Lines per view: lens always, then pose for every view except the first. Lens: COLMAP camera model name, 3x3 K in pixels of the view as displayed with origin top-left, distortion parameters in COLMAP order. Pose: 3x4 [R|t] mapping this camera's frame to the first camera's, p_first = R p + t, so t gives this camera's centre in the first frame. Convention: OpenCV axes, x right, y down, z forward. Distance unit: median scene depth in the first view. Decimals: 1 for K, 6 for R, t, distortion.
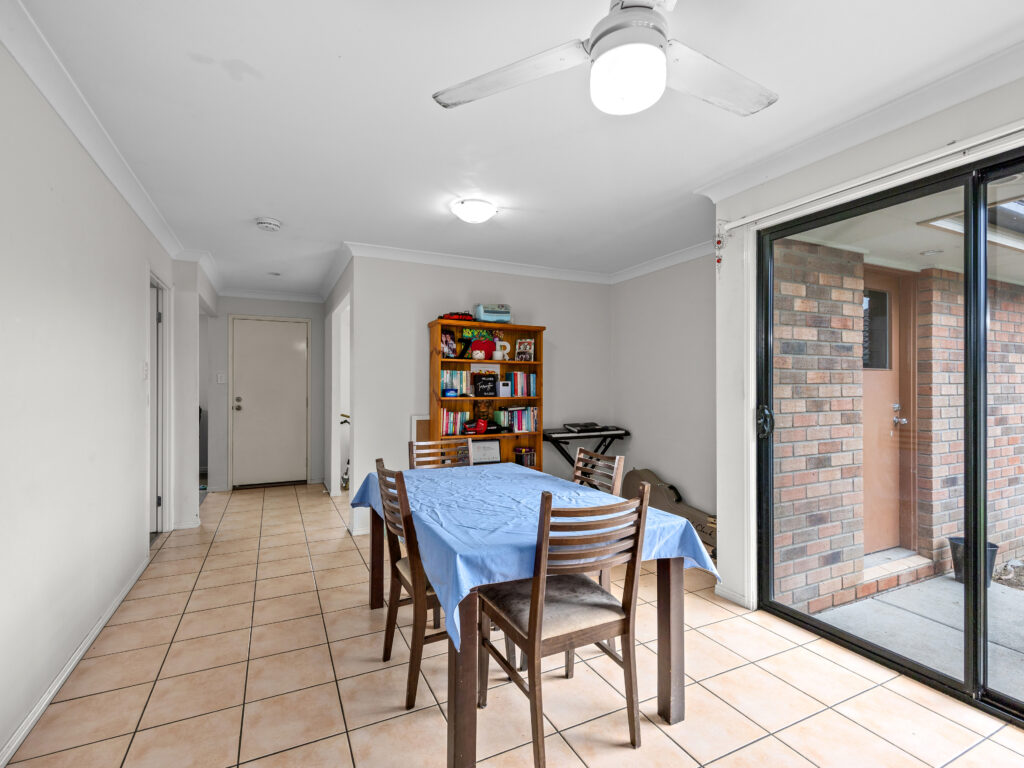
lens RADIAL K [[466.3, 0, 504.1], [0, 466.3, 385.0], [0, 0, 1]] dist [-0.002187, -0.000052]
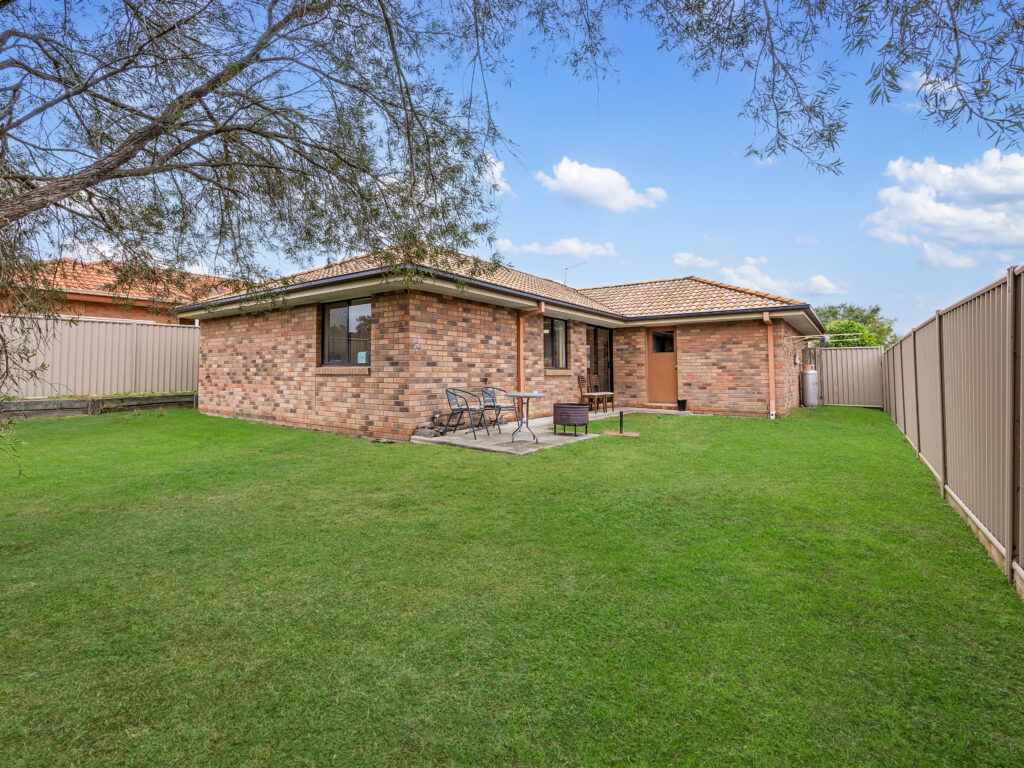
lens RADIAL K [[466.3, 0, 512.1], [0, 466.3, 376.3], [0, 0, 1]] dist [-0.002187, -0.000052]
pose [[0.480618, 0.010415, -0.876868, 4.123990], [0.003623, 0.999897, 0.013862, 0.116546], [0.876922, -0.009839, 0.480531, -2.193598]]
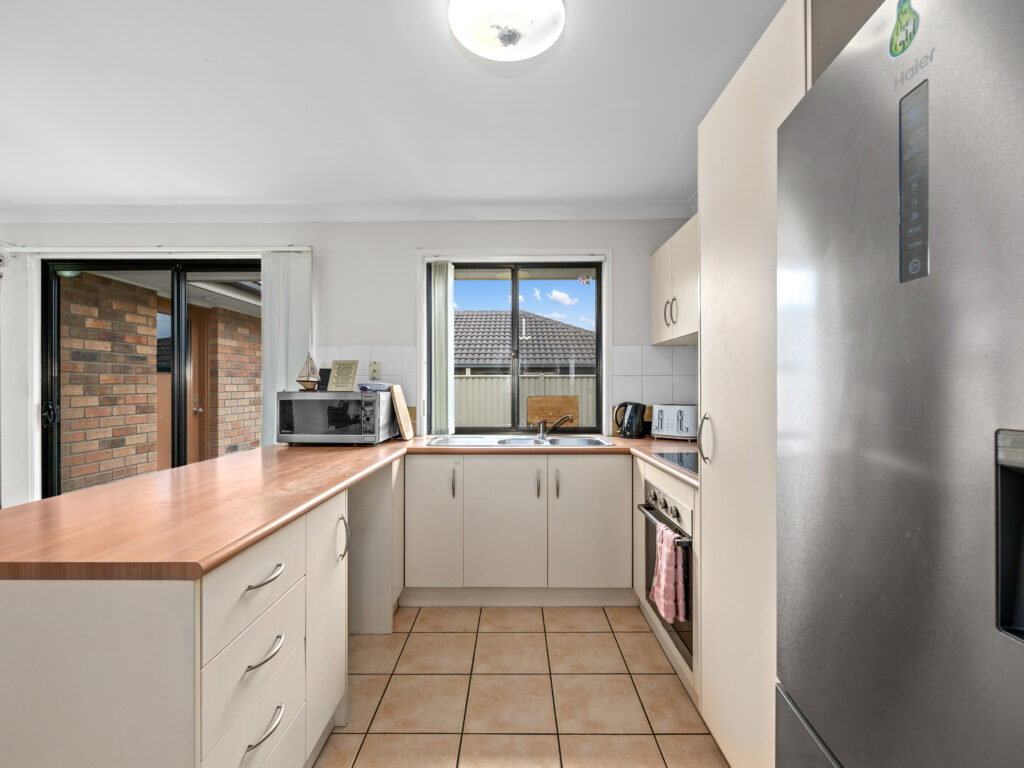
lens RADIAL K [[466.3, 0, 511.0], [0, 466.3, 387.5], [0, 0, 1]] dist [-0.002187, -0.000052]
pose [[0.436736, -0.001502, 0.899588, -0.019436], [-0.005476, 0.999976, 0.004328, -0.005059], [-0.899573, -0.006816, 0.436717, -0.592138]]
